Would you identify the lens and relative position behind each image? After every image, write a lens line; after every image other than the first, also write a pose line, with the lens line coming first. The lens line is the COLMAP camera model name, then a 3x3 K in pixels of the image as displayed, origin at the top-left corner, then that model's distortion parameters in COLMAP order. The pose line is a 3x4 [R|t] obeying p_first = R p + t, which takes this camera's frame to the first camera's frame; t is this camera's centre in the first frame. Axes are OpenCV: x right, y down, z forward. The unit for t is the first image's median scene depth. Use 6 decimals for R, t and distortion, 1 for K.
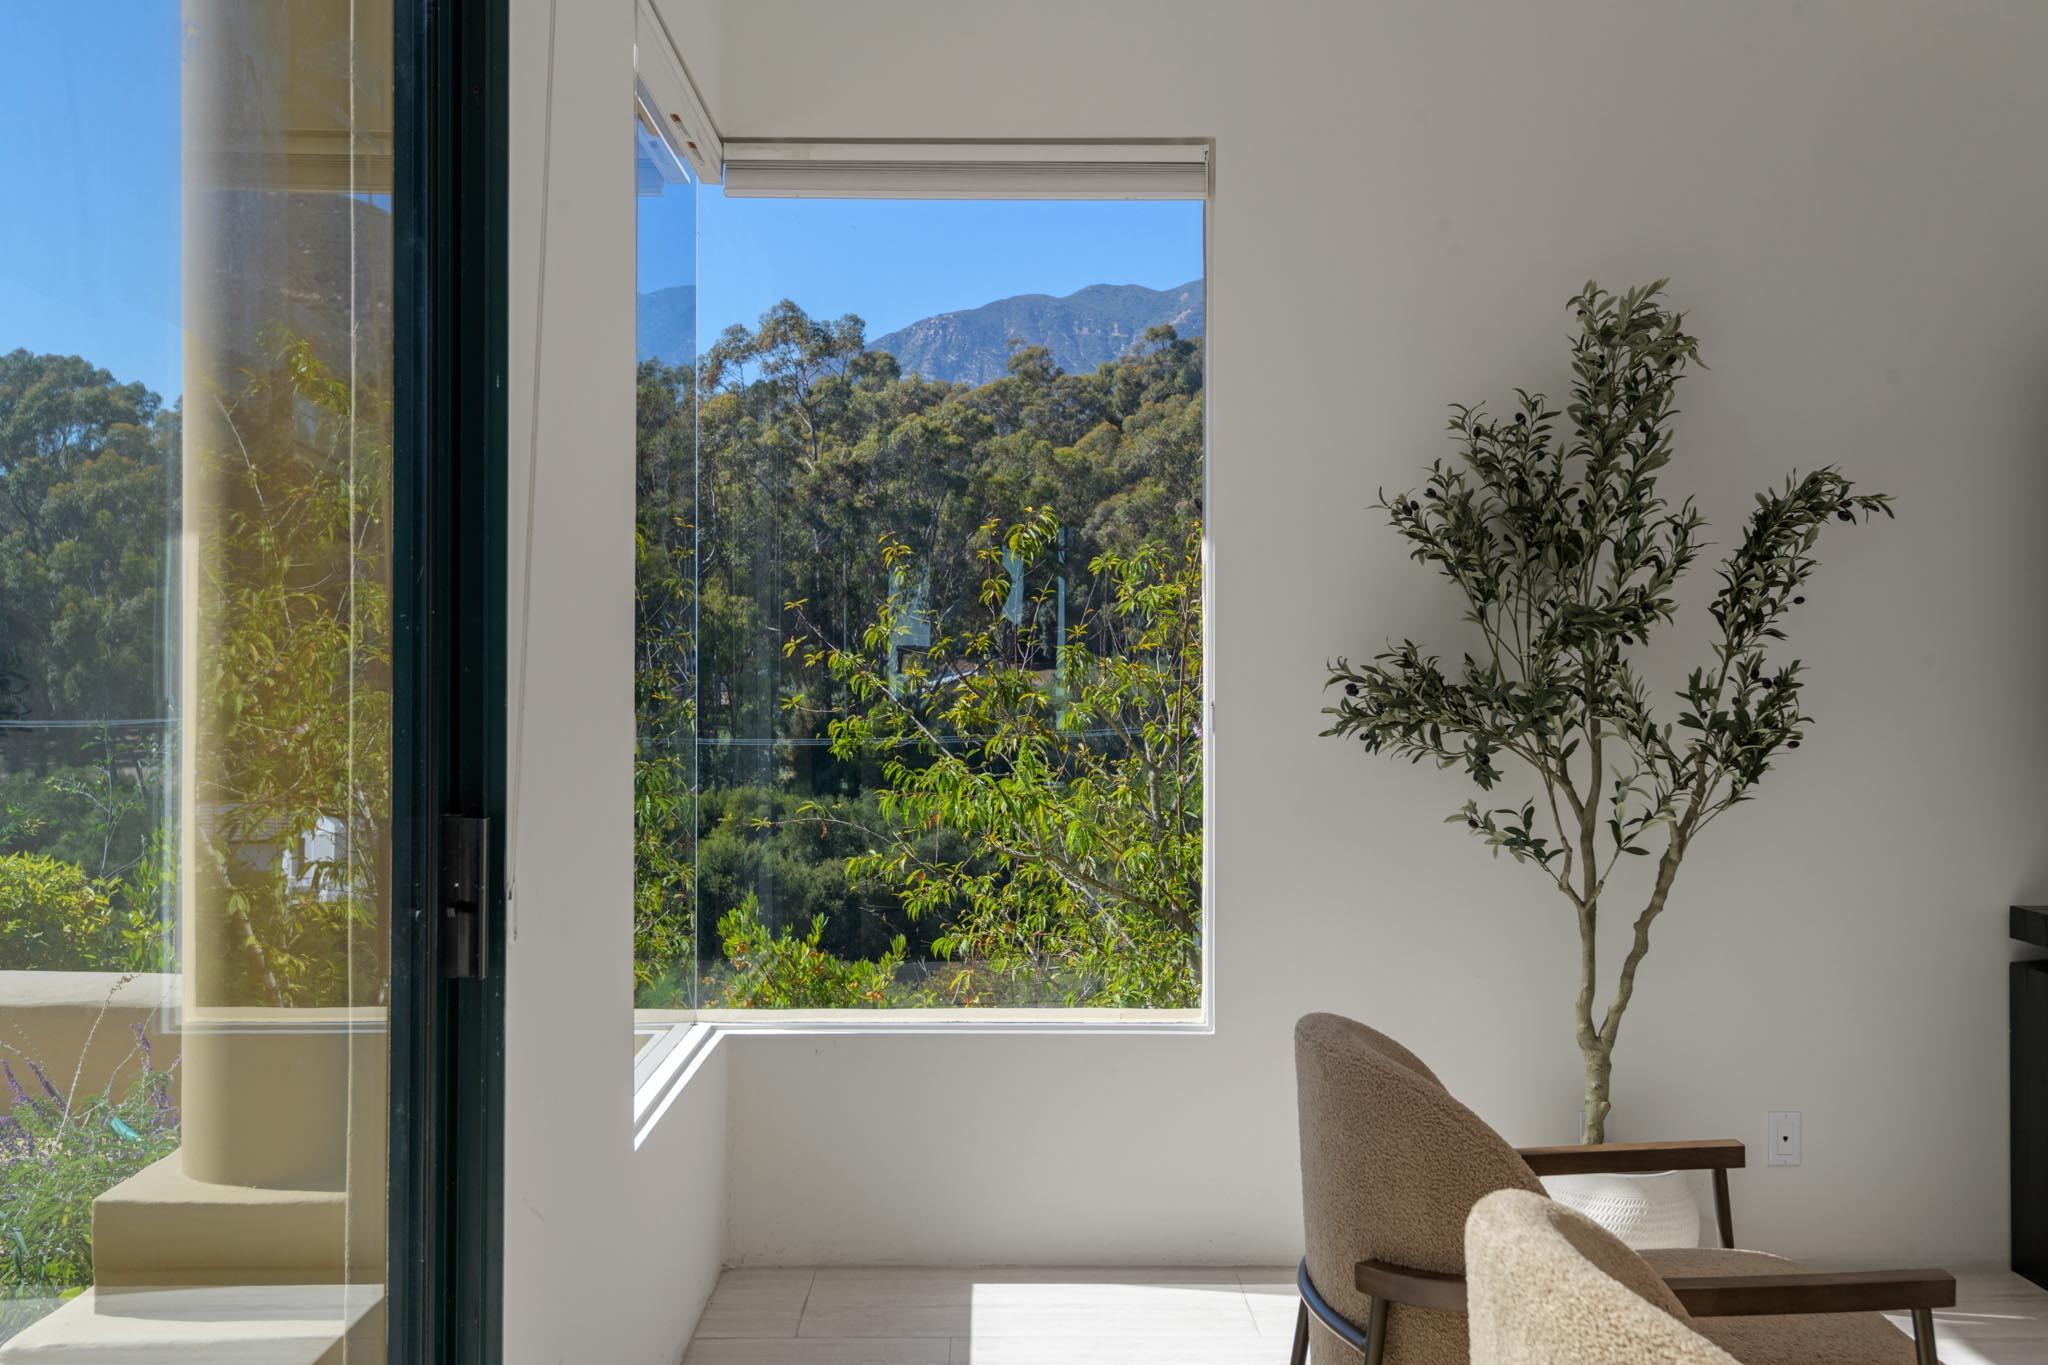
lens RADIAL K [[2016.0, 0, 1028.7], [0, 2016.0, 678.9], [0, 0, 1]] dist [0.002865, 0.000000]
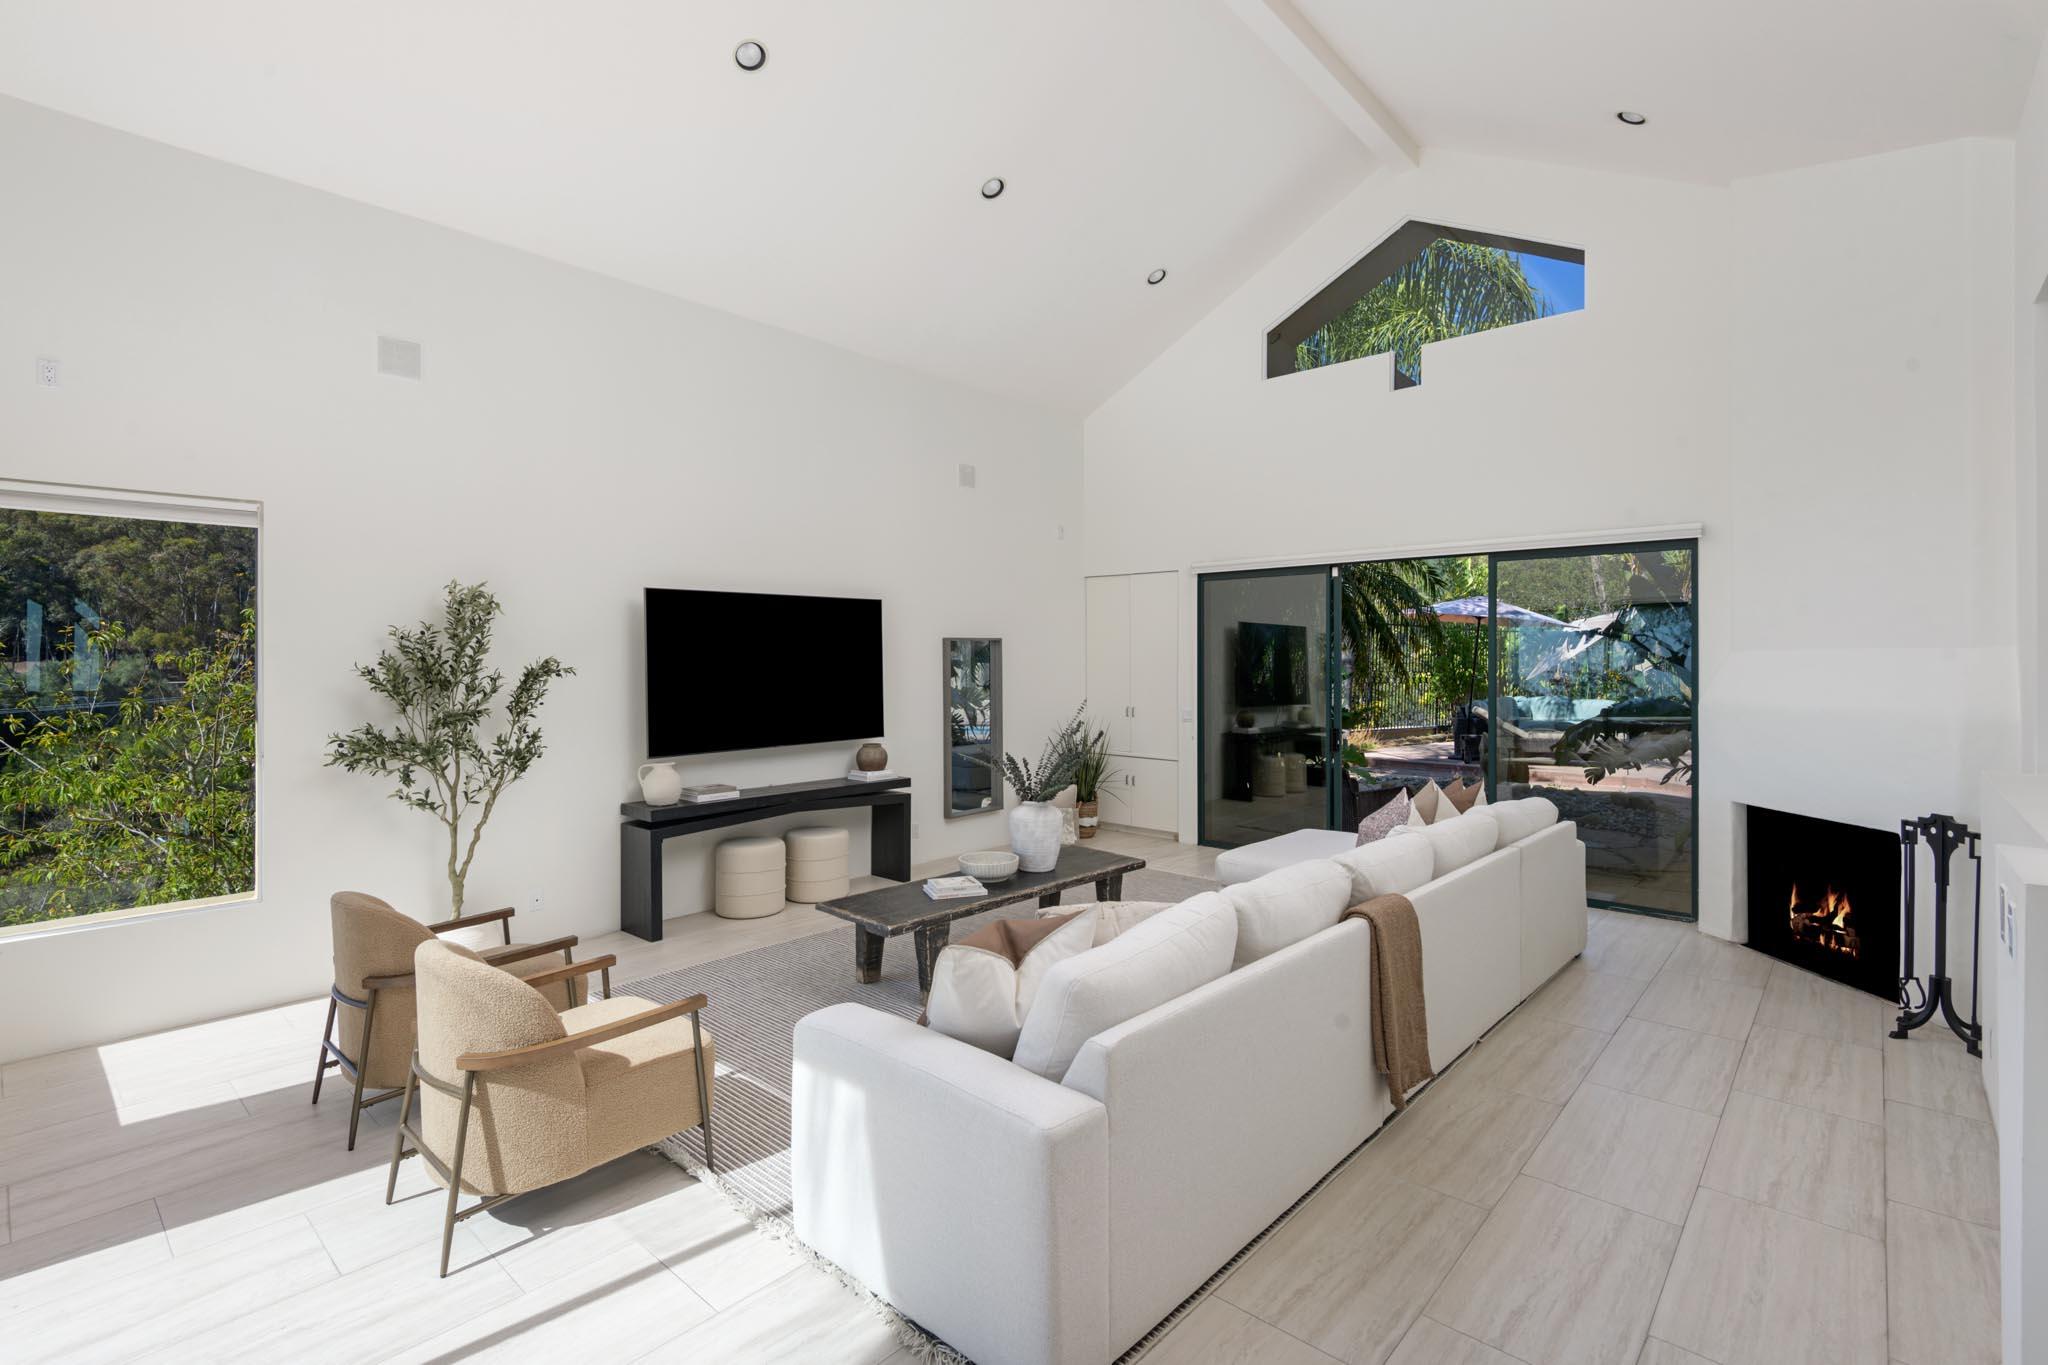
lens RADIAL K [[928.8, 0, 1041.0], [0, 928.8, 670.8], [0, 0, 1]] dist [0.000964, -0.001330]
pose [[0.669380, -0.002986, 0.742915, -0.102554], [-0.000134, 0.999991, 0.004140, -0.090258], [-0.742921, -0.002870, 0.669373, -0.353815]]
